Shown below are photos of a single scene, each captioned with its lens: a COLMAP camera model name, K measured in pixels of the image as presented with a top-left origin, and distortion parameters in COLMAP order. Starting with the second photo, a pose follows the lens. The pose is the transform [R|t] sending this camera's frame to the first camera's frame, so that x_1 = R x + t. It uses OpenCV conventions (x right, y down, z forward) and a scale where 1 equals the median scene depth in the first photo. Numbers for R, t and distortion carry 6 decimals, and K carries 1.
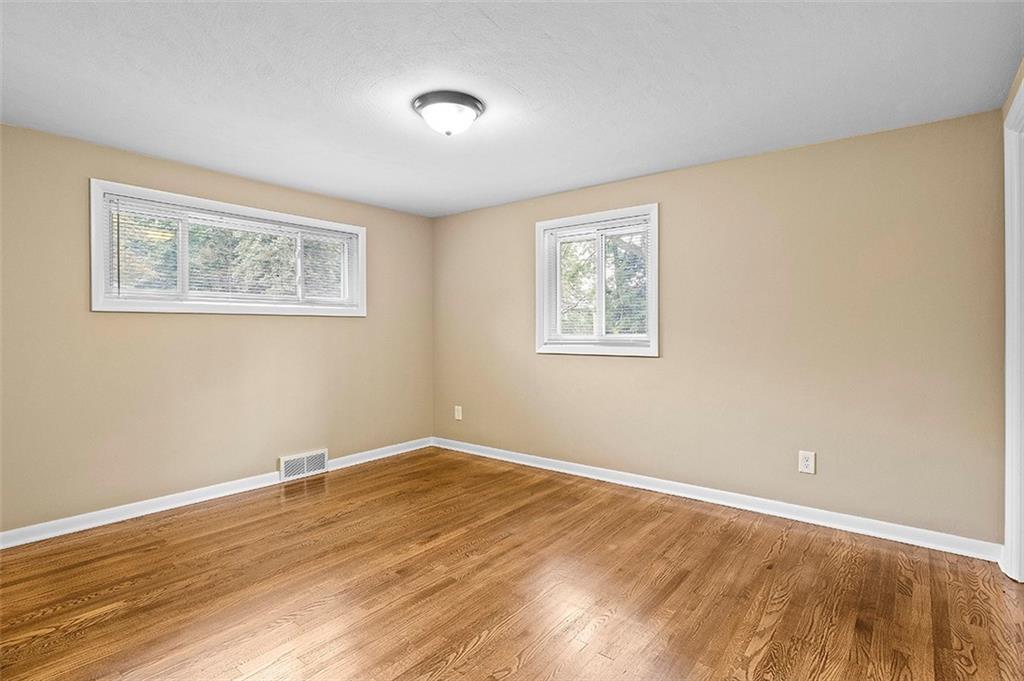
lens RADIAL K [[510.3, 0, 514.9], [0, 510.3, 338.7], [0, 0, 1]] dist [-0.006191, -0.001374]
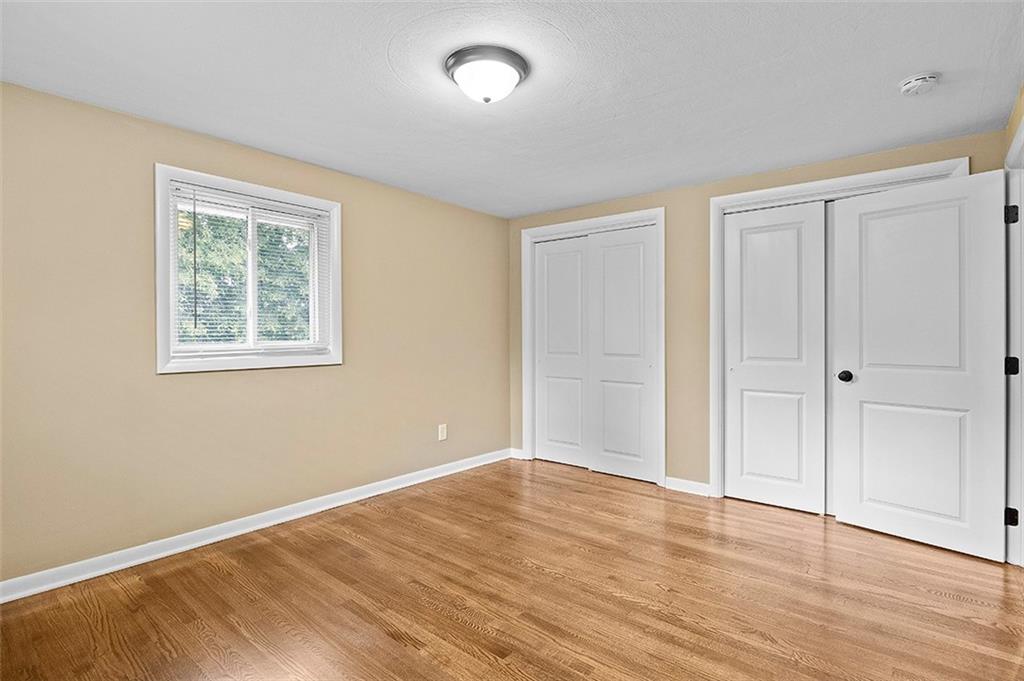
lens RADIAL K [[510.3, 0, 515.2], [0, 510.3, 336.3], [0, 0, 1]] dist [-0.006191, -0.001374]
pose [[0.014285, -0.001349, 0.999897, -0.794950], [0.019776, 0.999804, 0.001067, -0.012205], [-0.999702, 0.019759, 0.014308, 0.779525]]
